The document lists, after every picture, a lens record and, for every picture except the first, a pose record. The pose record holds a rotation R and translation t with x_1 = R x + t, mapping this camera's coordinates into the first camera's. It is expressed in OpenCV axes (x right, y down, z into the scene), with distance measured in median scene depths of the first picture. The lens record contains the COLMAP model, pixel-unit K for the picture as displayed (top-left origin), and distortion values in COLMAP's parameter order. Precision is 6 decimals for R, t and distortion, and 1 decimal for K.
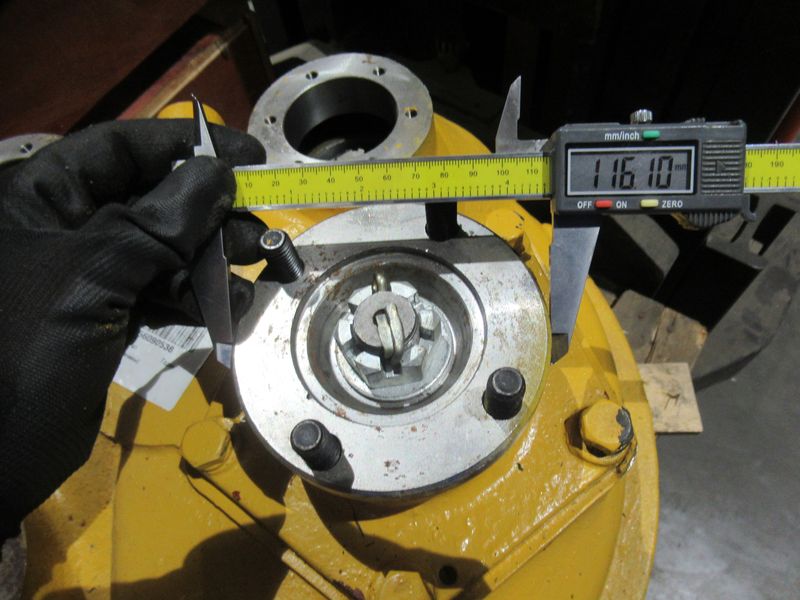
lens RADIAL K [[591.2, 0, 405.3], [0, 591.2, 301.7], [0, 0, 1]] dist [-0.002468, -0.006741]
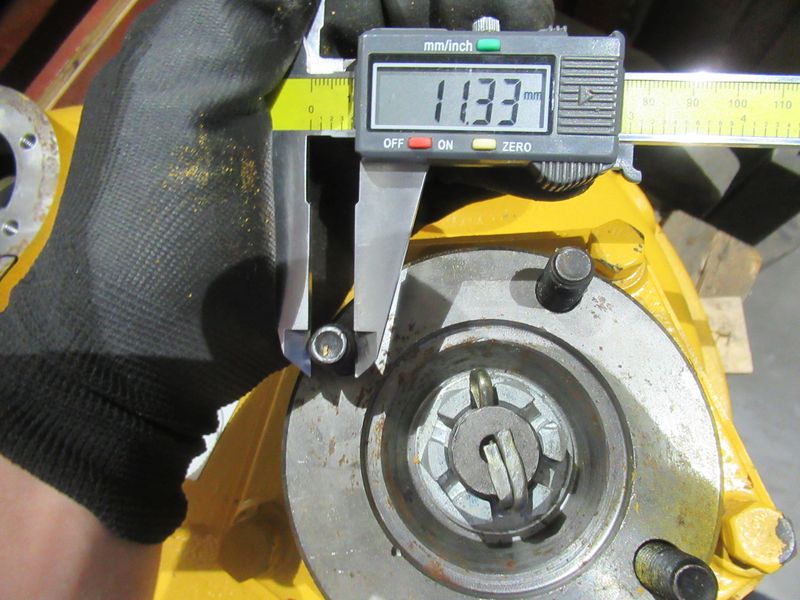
lens RADIAL K [[591.2, 0, 405.3], [0, 591.2, 301.7], [0, 0, 1]] dist [-0.002468, -0.006741]
pose [[0.999749, -0.021517, 0.006175, -0.124612], [0.019620, 0.975046, 0.221136, -0.264391], [-0.010779, -0.220960, 0.975223, 0.289236]]
